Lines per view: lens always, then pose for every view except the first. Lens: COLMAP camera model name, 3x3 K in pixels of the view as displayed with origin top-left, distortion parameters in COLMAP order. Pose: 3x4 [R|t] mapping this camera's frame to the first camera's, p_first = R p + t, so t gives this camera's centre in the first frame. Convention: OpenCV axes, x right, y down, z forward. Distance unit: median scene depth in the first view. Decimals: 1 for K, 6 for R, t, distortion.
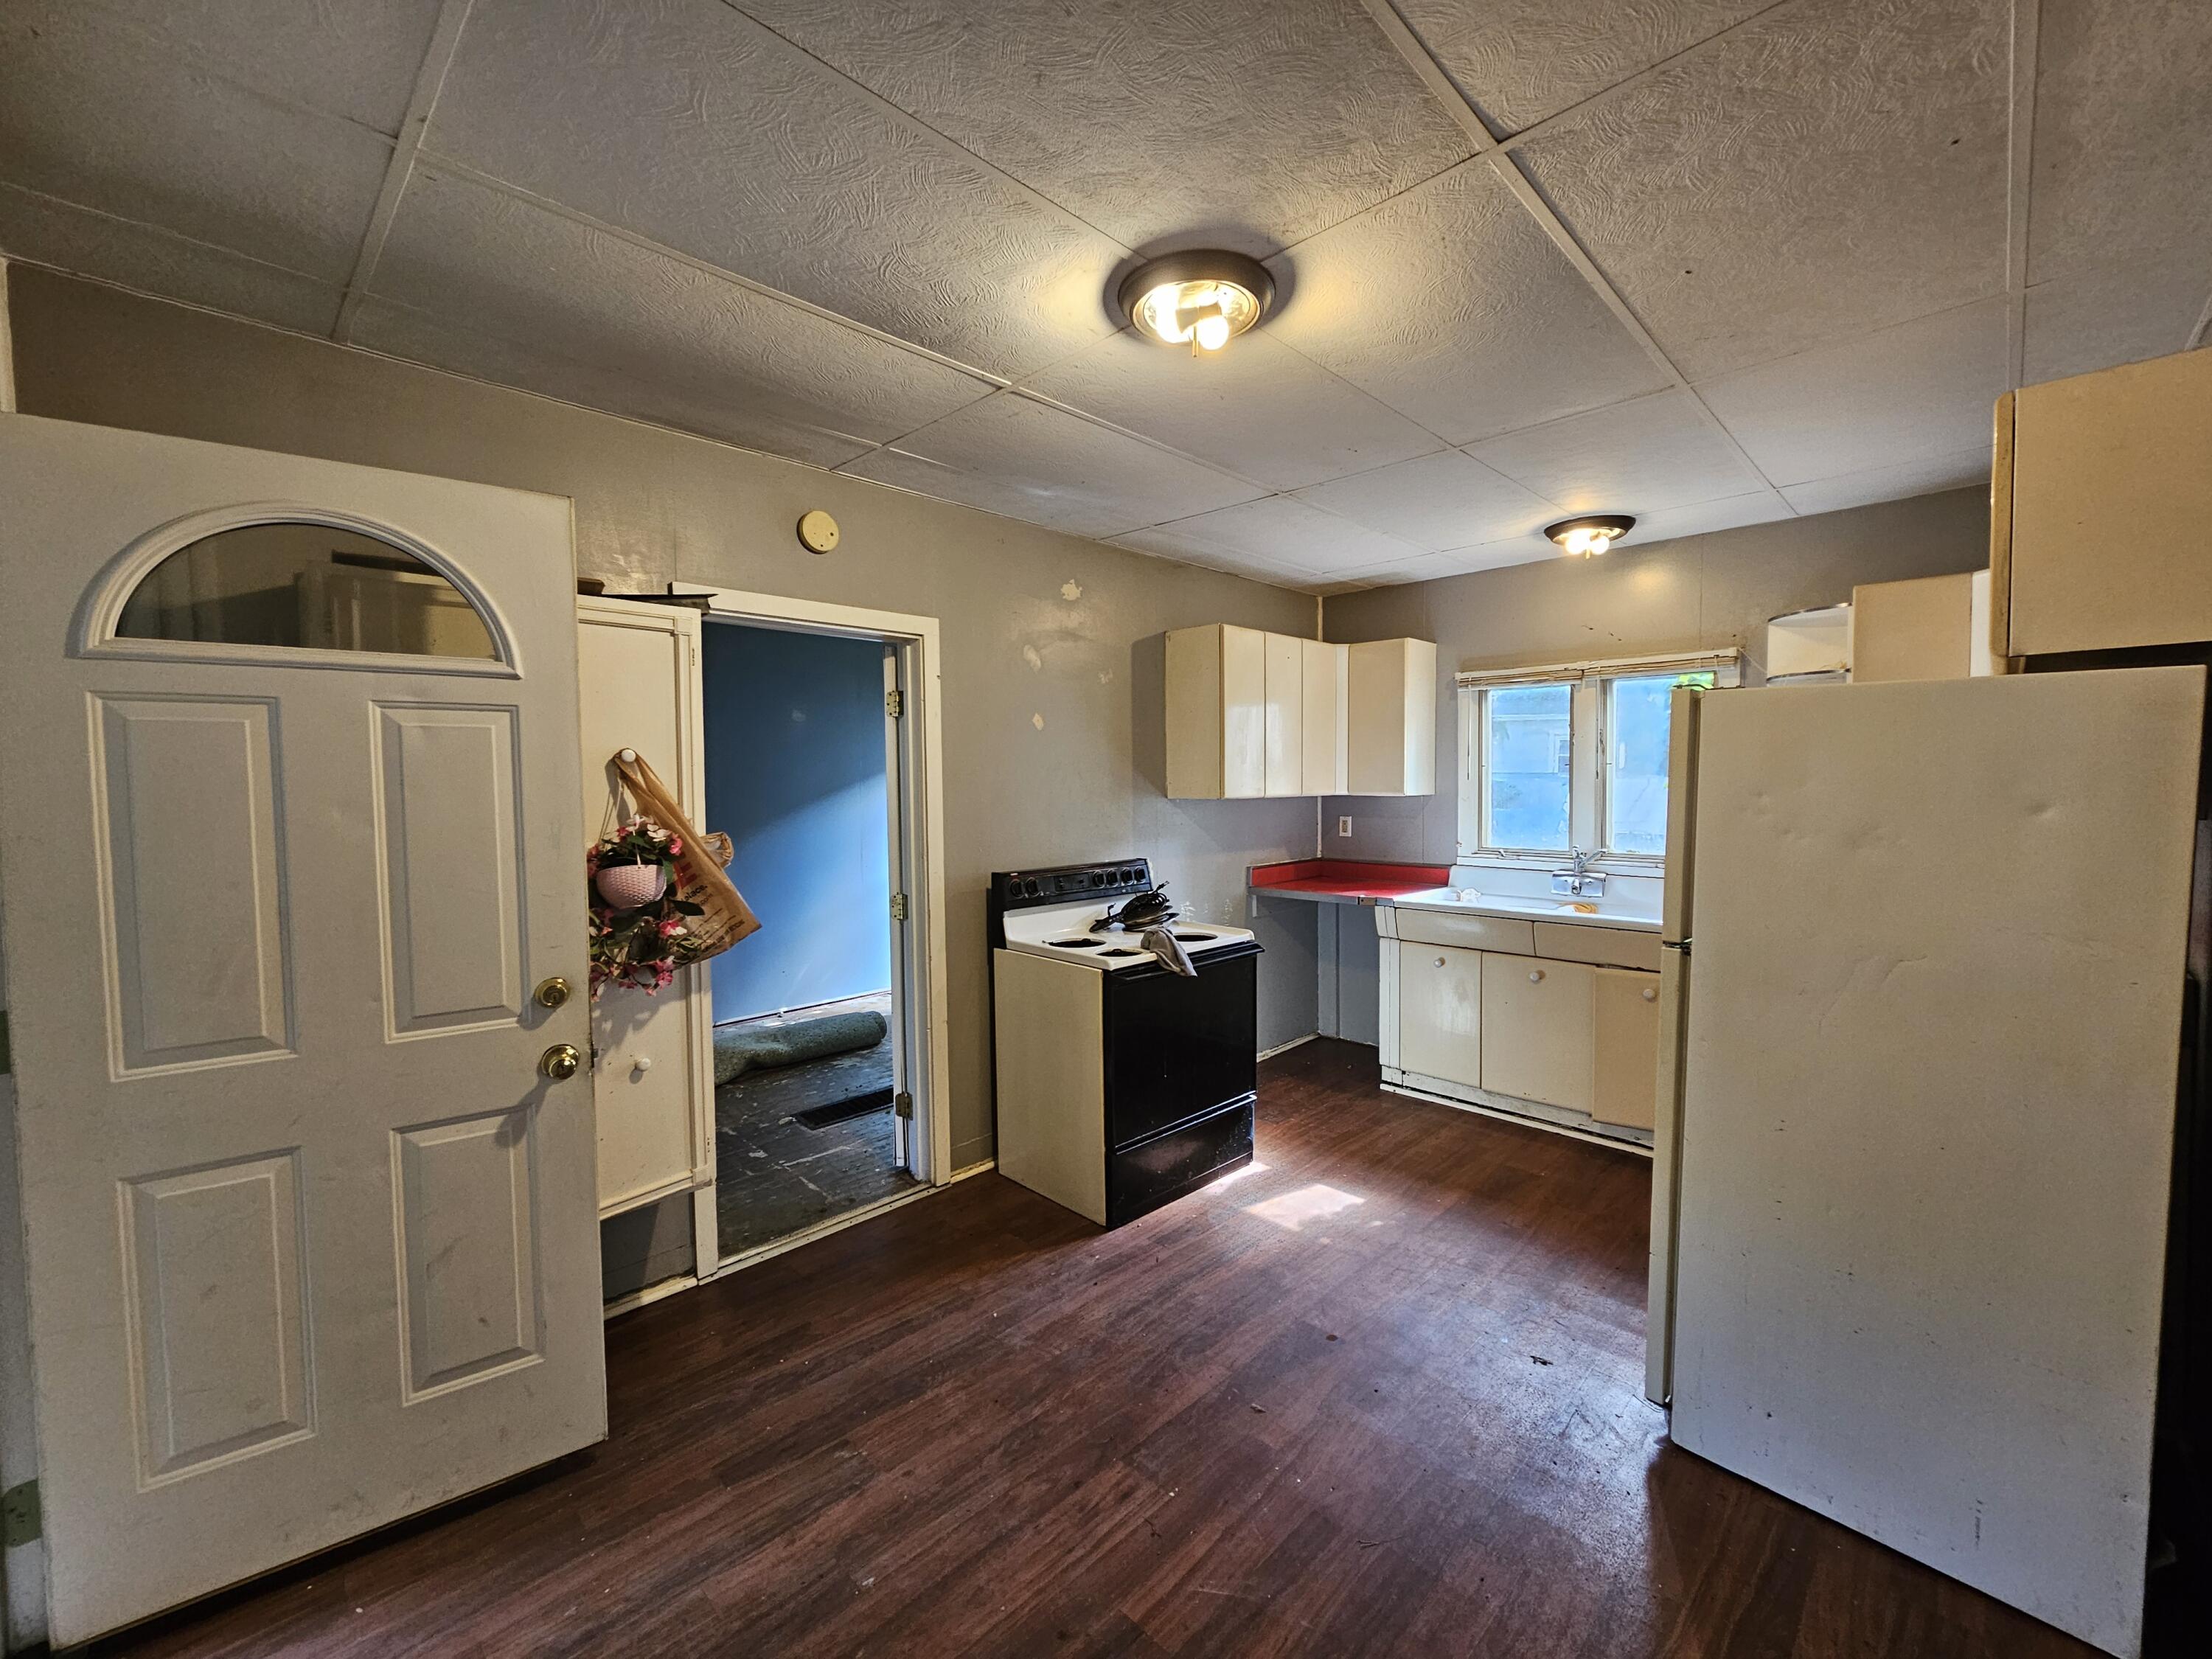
lens RADIAL K [[909.8, 0, 1121.6], [0, 909.8, 824.5], [0, 0, 1]] dist [0.015862, 0.000032]
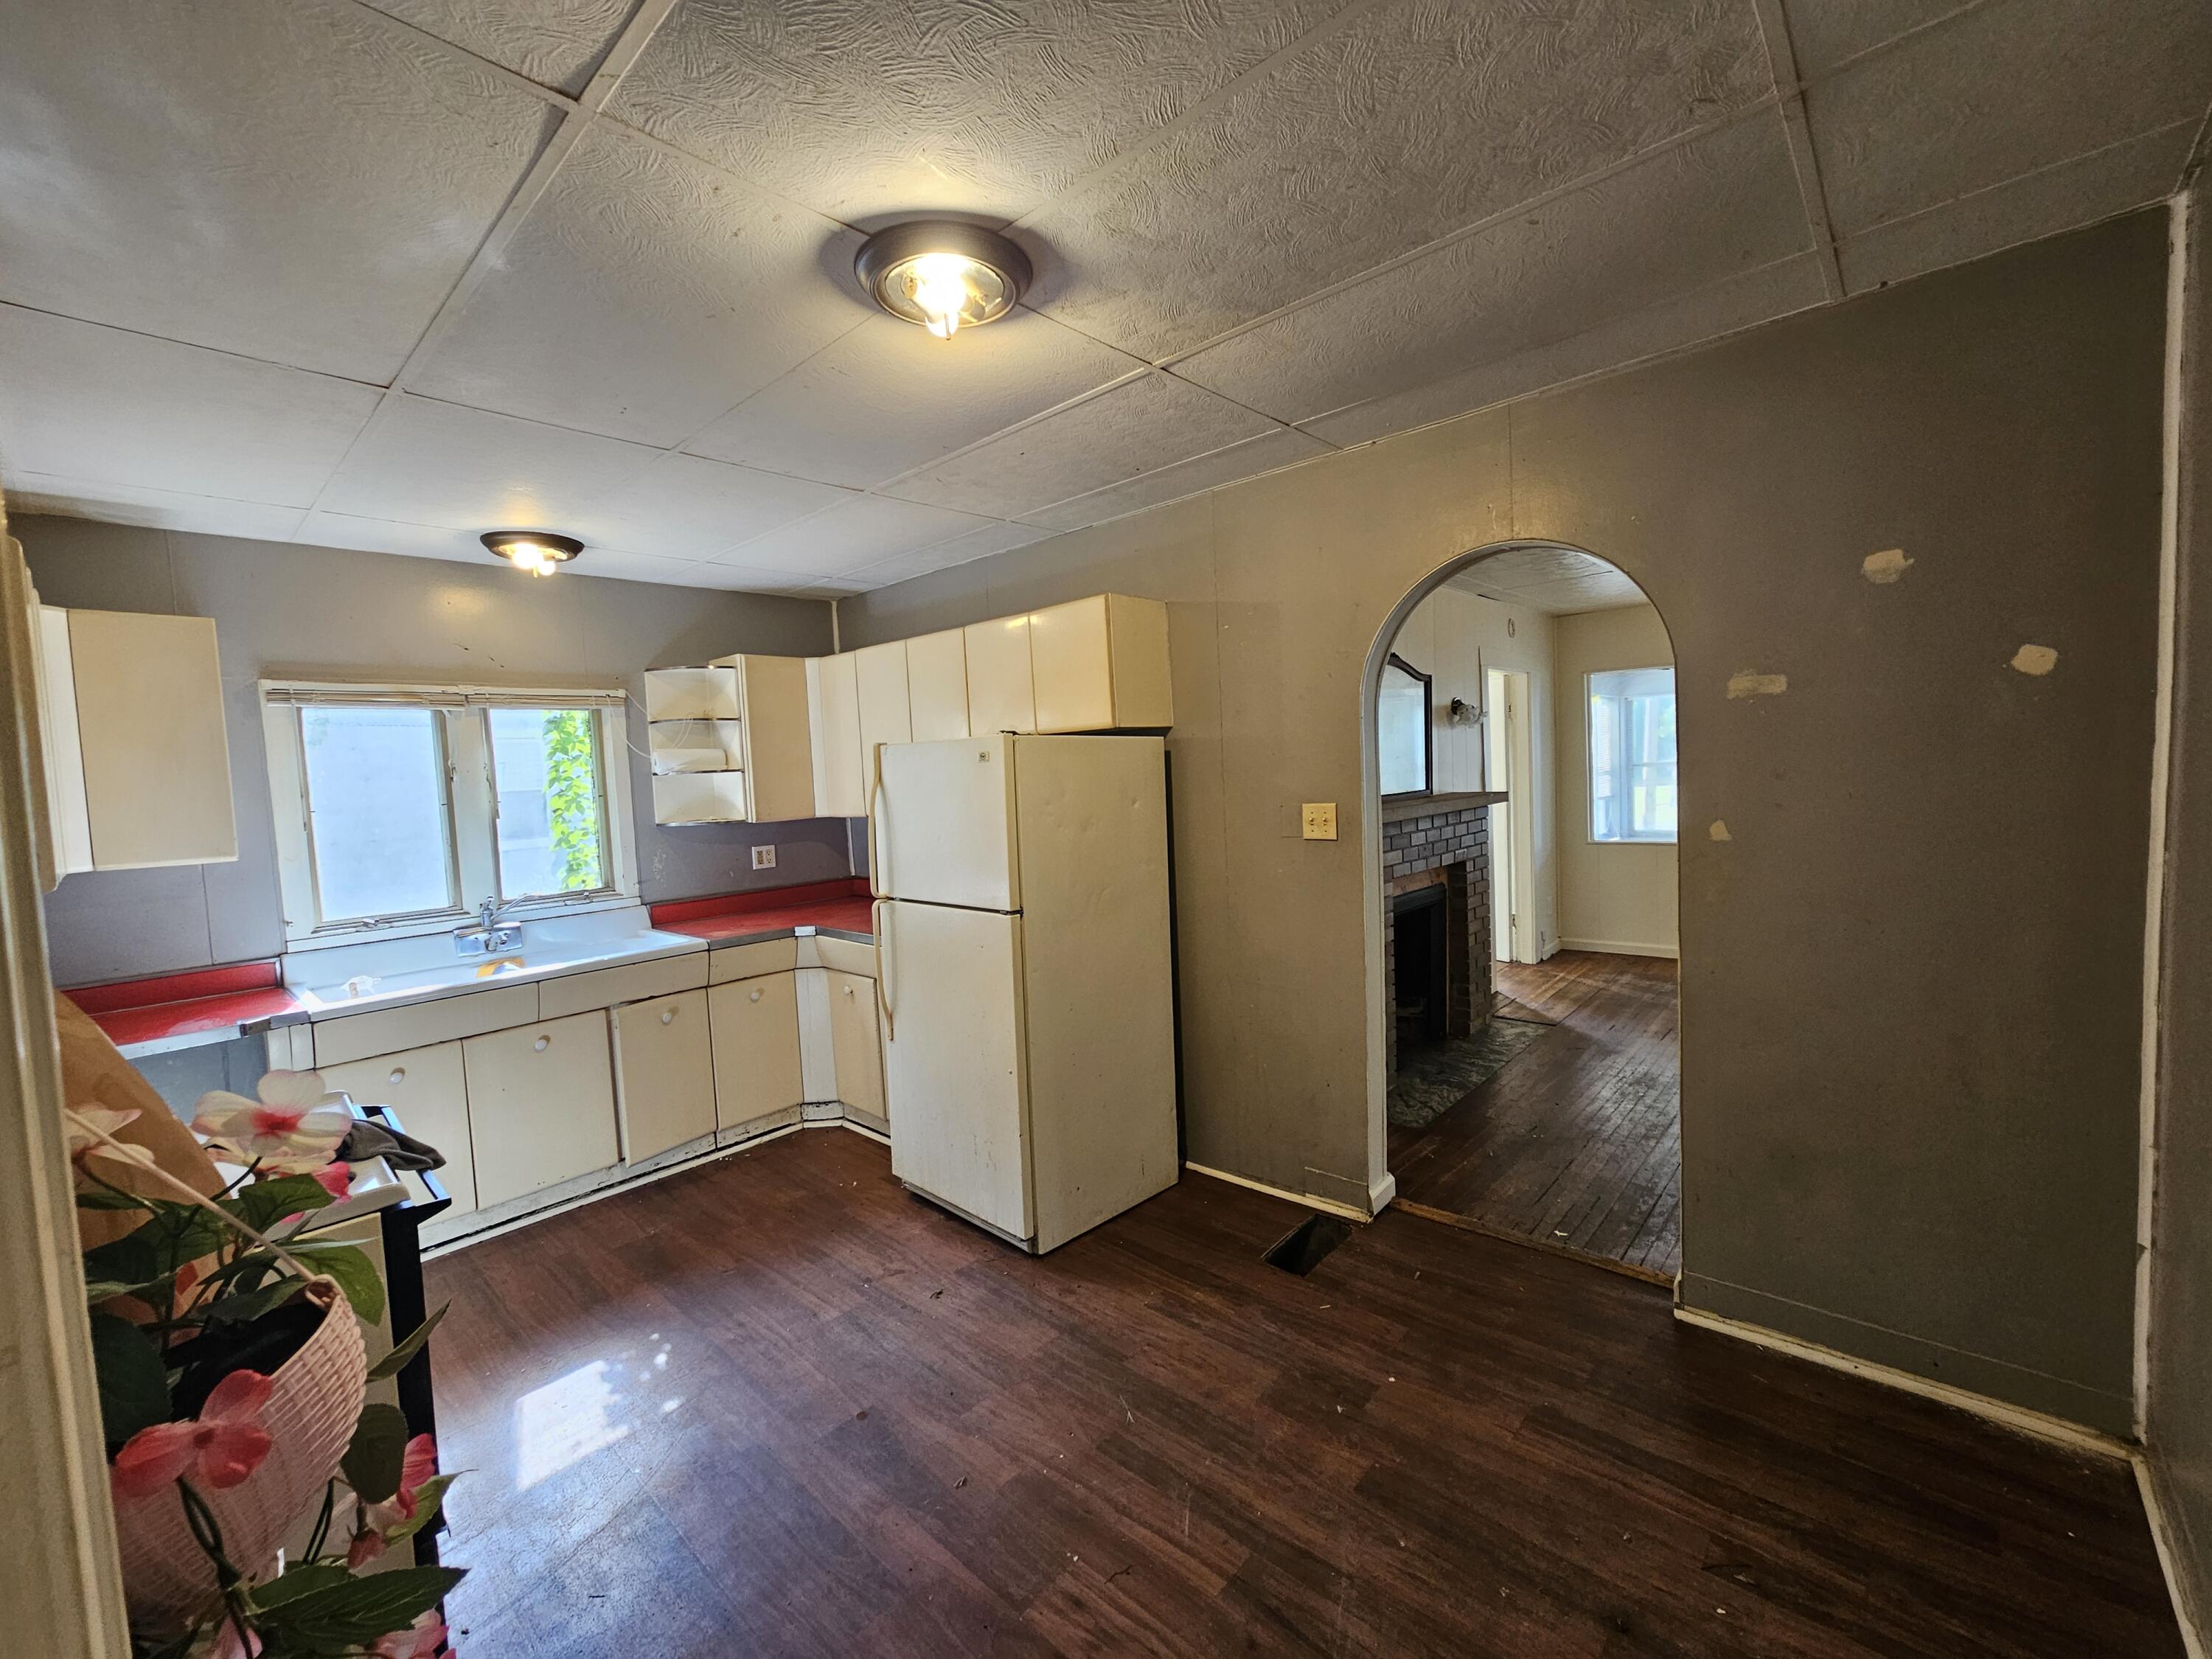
lens RADIAL K [[909.8, 0, 1118.6], [0, 909.8, 827.7], [0, 0, 1]] dist [0.015862, 0.000032]
pose [[-0.028451, -0.058818, 0.997863, -0.750239], [0.102344, 0.992850, 0.061441, -0.065146], [-0.994342, 0.103874, -0.022228, 0.793079]]
